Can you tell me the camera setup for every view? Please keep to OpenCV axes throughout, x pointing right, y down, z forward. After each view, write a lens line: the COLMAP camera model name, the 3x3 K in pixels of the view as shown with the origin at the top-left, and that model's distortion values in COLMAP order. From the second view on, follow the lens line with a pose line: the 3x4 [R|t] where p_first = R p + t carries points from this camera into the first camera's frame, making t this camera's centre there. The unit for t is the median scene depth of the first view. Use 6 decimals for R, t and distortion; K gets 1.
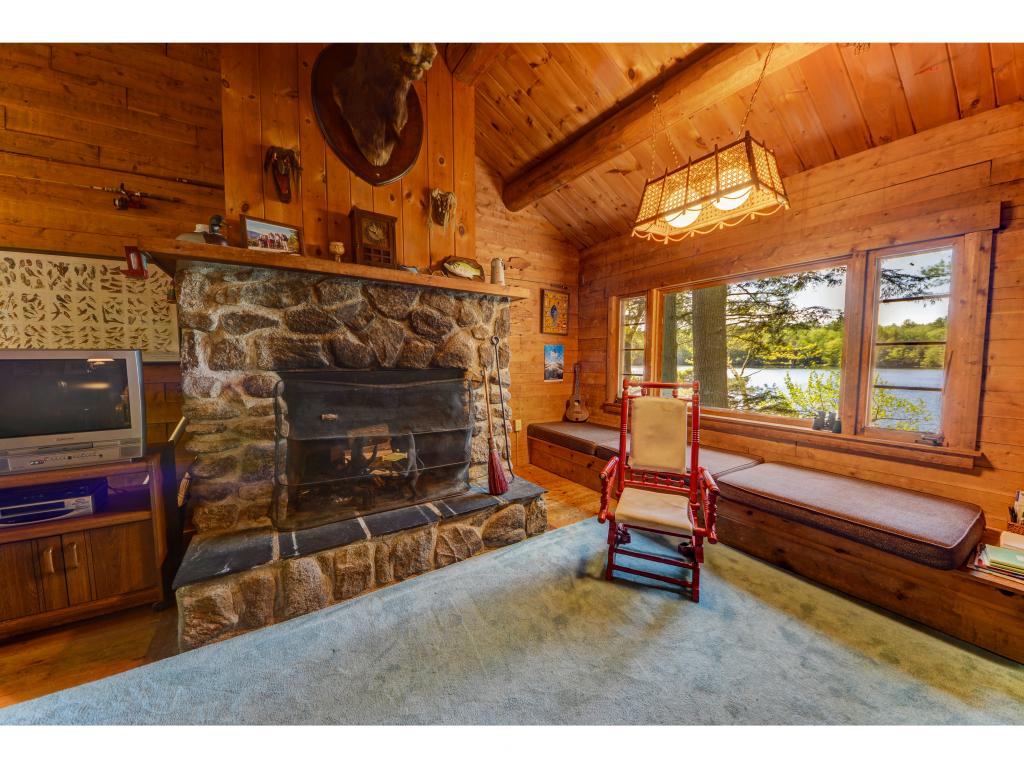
lens RADIAL K [[359.6, 0, 578.9], [0, 359.6, 384.2], [0, 0, 1]] dist [-0.007277, -0.003758]
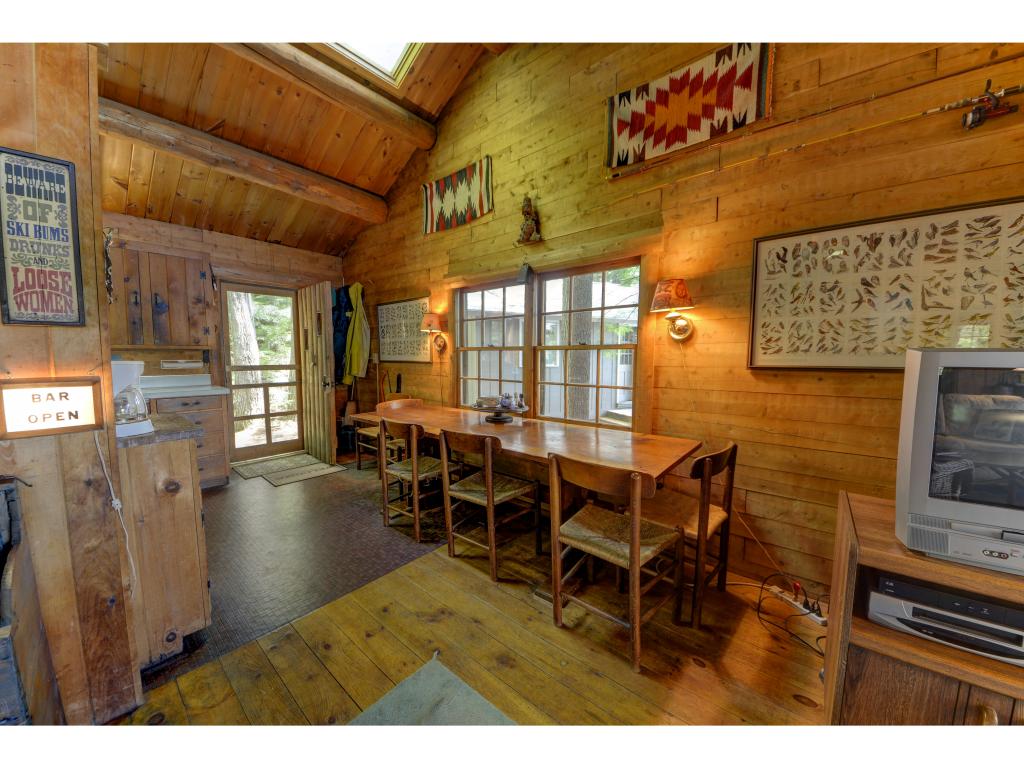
lens RADIAL K [[359.6, 0, 518.0], [0, 359.6, 385.2], [0, 0, 1]] dist [-0.007277, -0.003758]
pose [[0.278135, 0.075548, -0.957566, -0.927529], [-0.074502, 0.995596, 0.056908, -0.010840], [0.957648, 0.055513, 0.282539, 0.063847]]
